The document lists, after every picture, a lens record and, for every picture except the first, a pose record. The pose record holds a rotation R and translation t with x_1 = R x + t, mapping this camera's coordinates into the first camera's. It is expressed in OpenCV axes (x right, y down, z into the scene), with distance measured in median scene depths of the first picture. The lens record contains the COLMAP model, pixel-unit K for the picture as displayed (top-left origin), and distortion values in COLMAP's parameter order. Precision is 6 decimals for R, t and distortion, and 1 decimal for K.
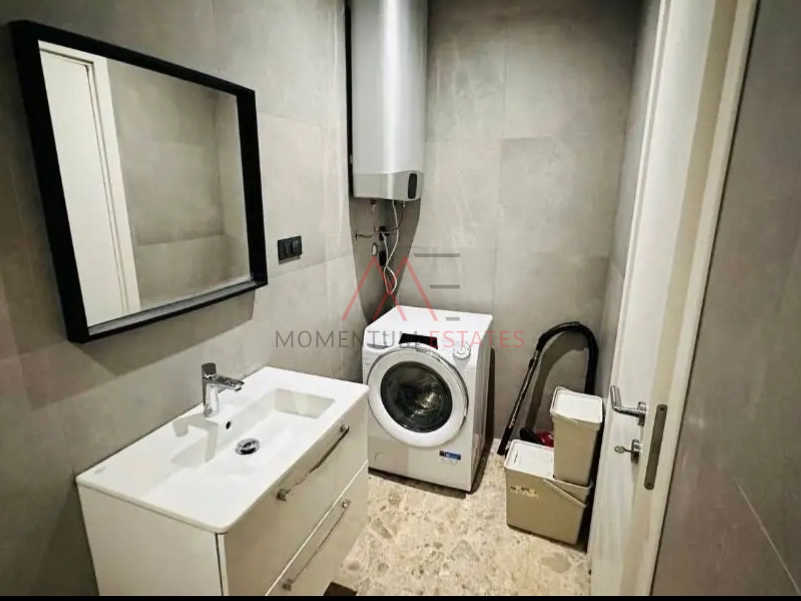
lens RADIAL K [[438.3, 0, 400.5], [0, 438.3, 300.5], [0, 0, 1]] dist [0.000153, 0.000016]
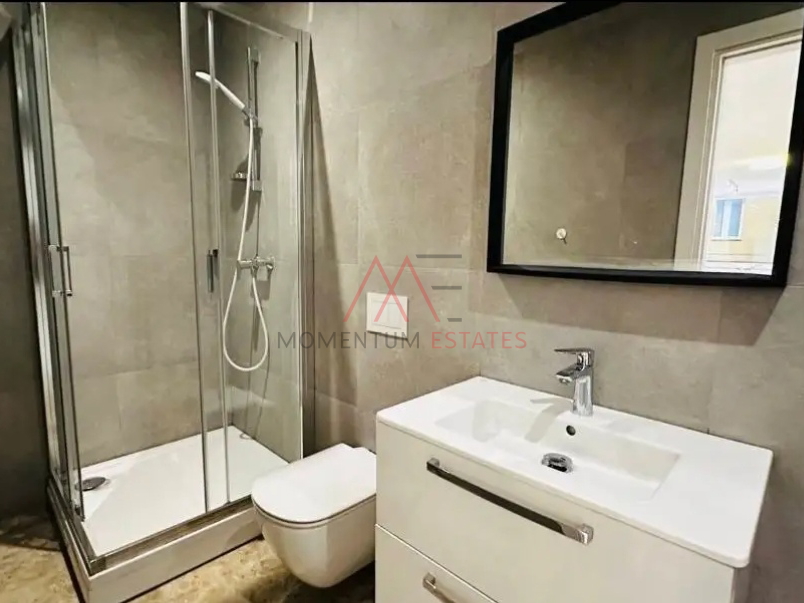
lens RADIAL K [[428.9, 0, 402.0], [0, 428.9, 301.5], [0, 0, 1]] dist [-0.000623, -0.000097]
pose [[-0.397322, 0.103732, -0.911798, 0.451938], [-0.250325, 0.943659, 0.216438, -0.022707], [0.882877, 0.314242, -0.348969, 1.090712]]
